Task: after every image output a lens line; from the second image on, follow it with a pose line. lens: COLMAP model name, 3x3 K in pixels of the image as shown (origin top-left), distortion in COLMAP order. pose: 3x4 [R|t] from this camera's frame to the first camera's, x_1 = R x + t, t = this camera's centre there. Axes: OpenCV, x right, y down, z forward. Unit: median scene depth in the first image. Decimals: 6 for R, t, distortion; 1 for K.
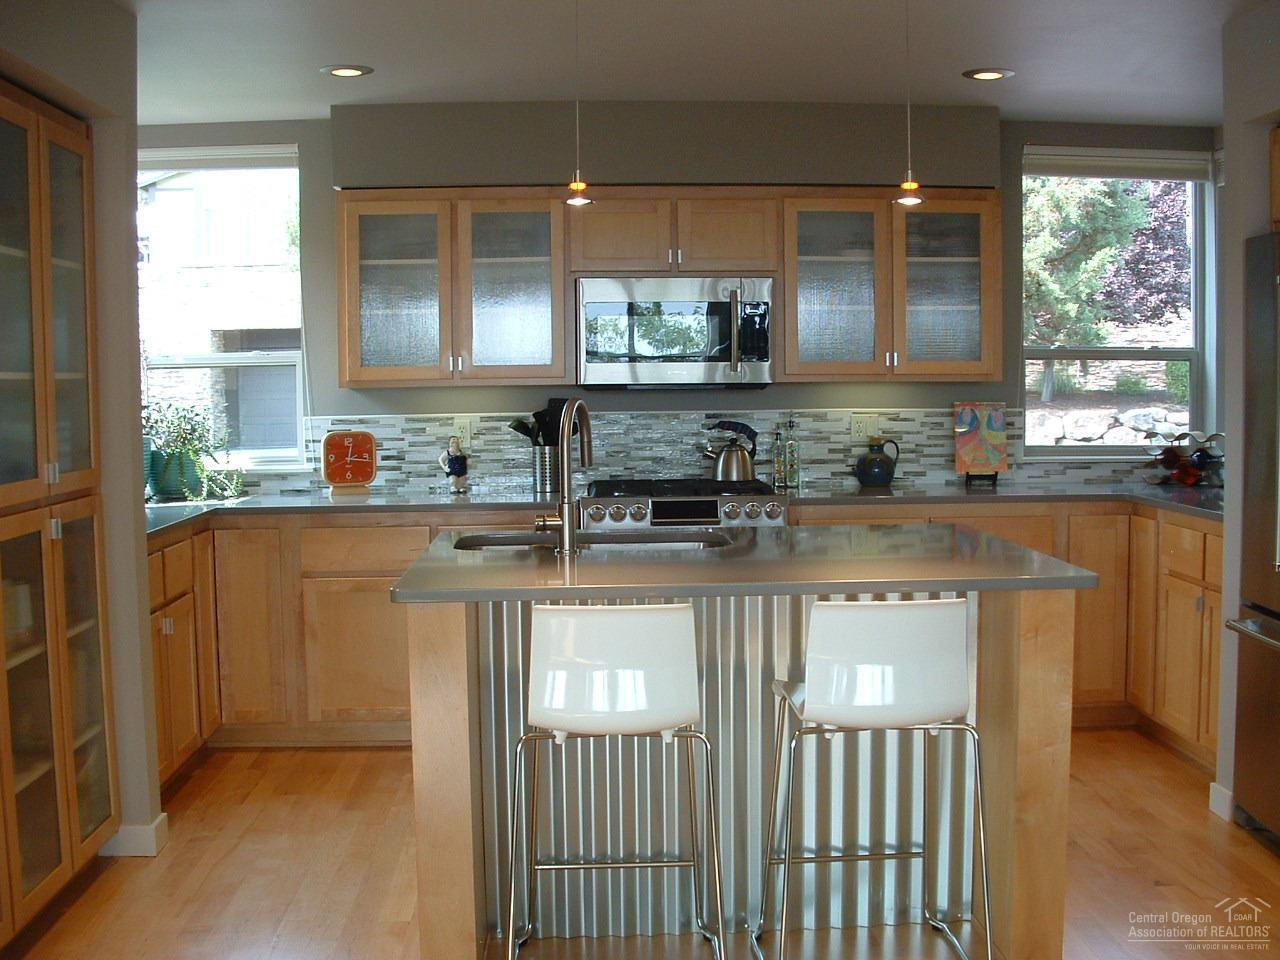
lens RADIAL K [[1528.1, 0, 642.1], [0, 1528.1, 490.3], [0, 0, 1]] dist [-0.168168, 0.000000]
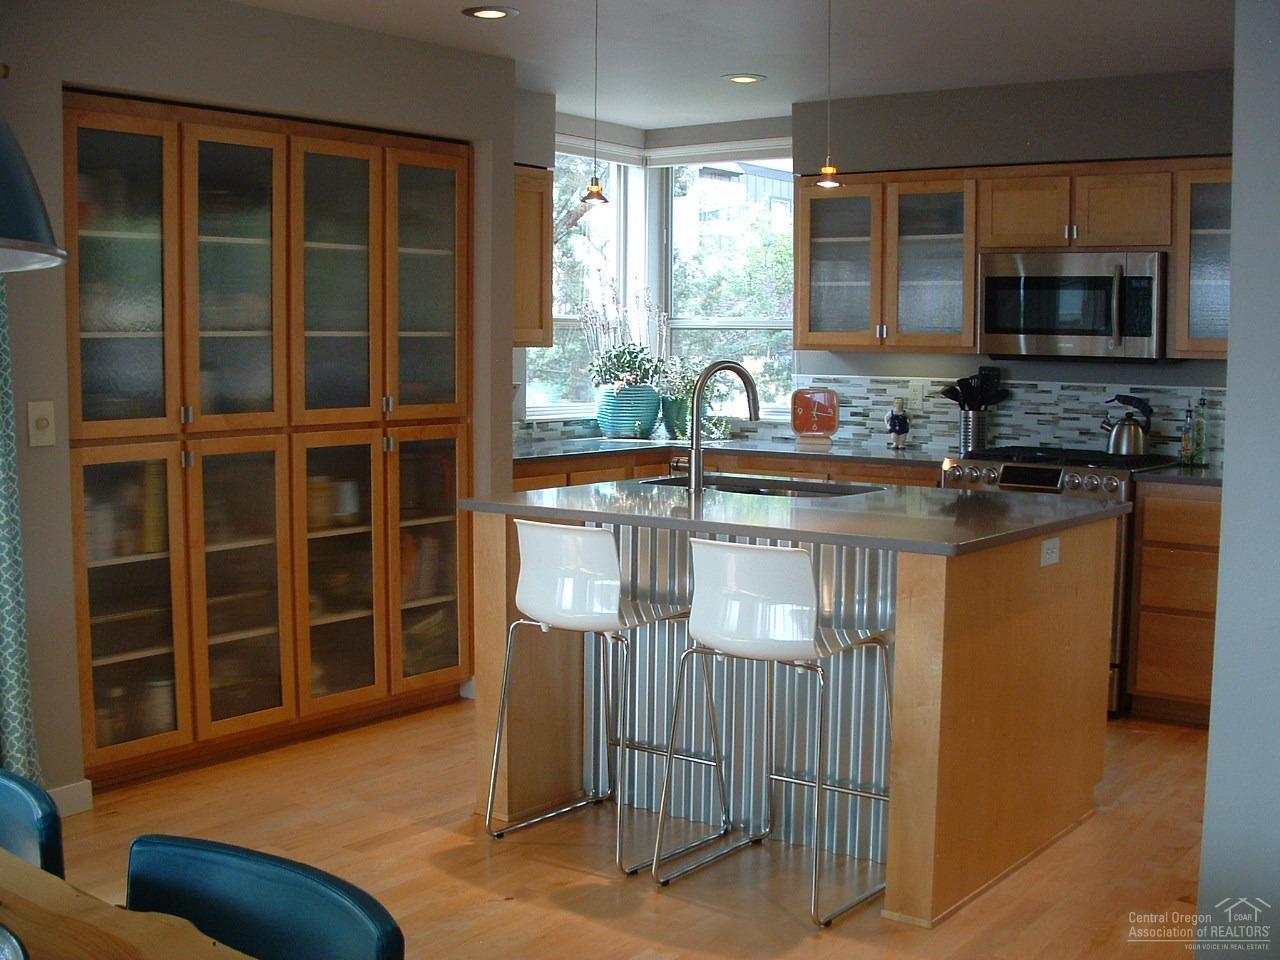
lens RADIAL K [[1528.1, 0, 647.2], [0, 1528.1, 491.2], [0, 0, 1]] dist [-0.168168, 0.000000]
pose [[0.762606, 0.080857, -0.641790, 0.452782], [-0.065417, 0.996710, 0.047841, -0.008753], [0.643547, 0.005501, 0.765387, 0.044417]]
